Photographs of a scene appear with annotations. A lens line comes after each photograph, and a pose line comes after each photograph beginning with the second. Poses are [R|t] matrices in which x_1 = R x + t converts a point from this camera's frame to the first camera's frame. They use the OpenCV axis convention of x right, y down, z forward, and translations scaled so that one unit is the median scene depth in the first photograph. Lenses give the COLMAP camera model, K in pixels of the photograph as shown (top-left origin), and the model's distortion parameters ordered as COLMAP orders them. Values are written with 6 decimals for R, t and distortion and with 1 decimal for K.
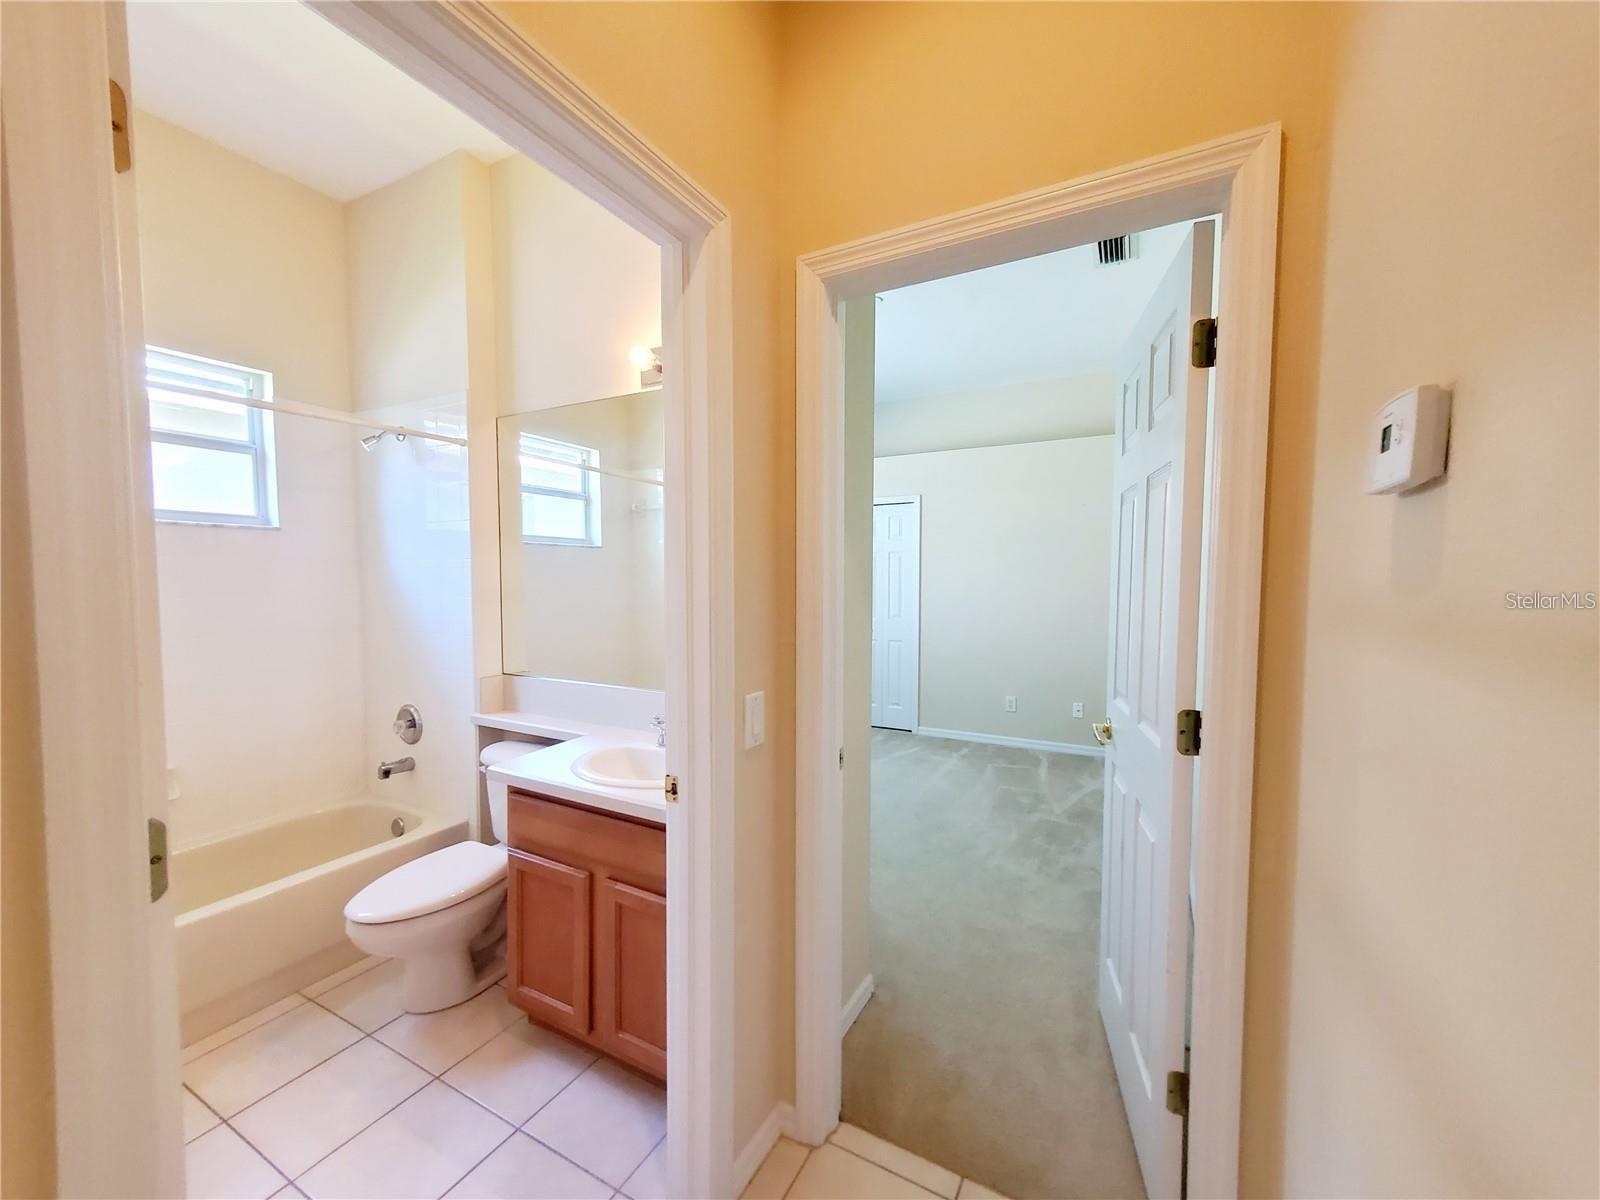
lens RADIAL K [[637.4, 0, 806.1], [0, 637.4, 614.0], [0, 0, 1]] dist [0.011774, -0.000377]
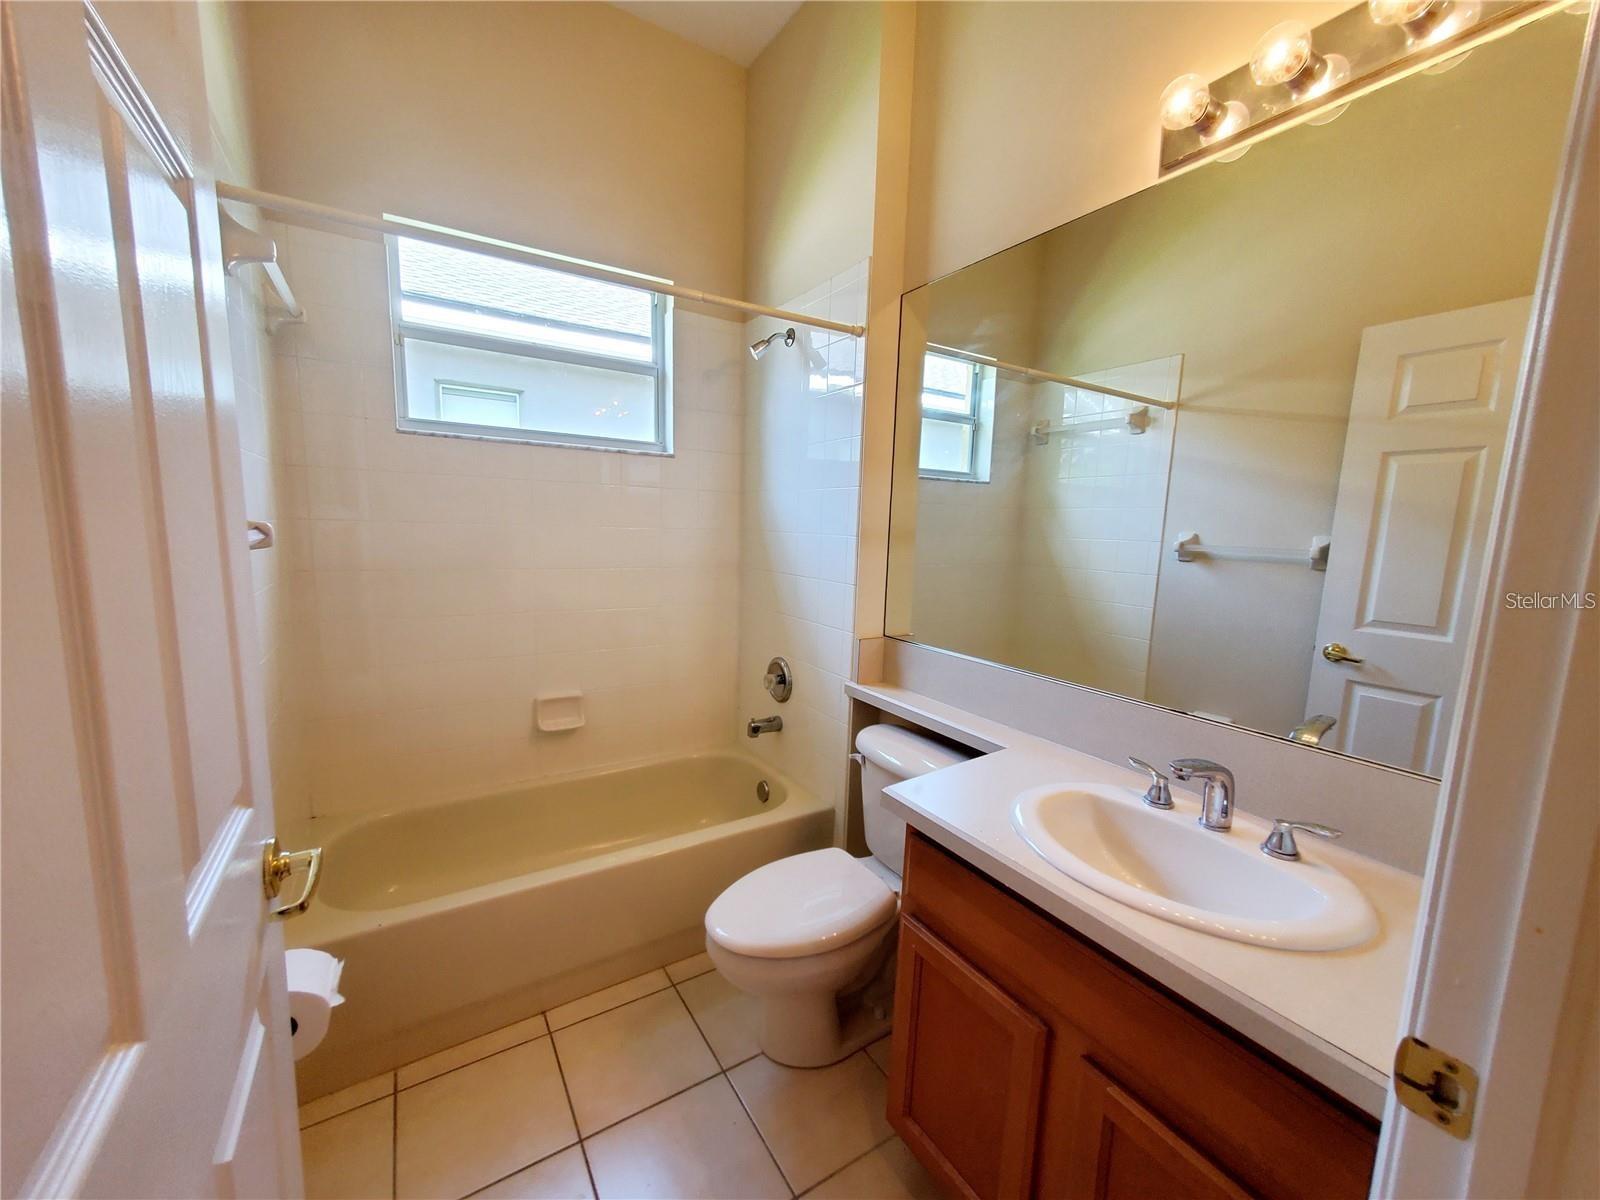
lens RADIAL K [[637.4, 0, 797.3], [0, 637.4, 607.9], [0, 0, 1]] dist [0.011774, -0.000377]
pose [[0.864749, 0.086545, -0.494691, -0.189343], [-0.055139, 0.995446, 0.077765, 0.004553], [0.499168, -0.039971, 0.865583, 0.281270]]
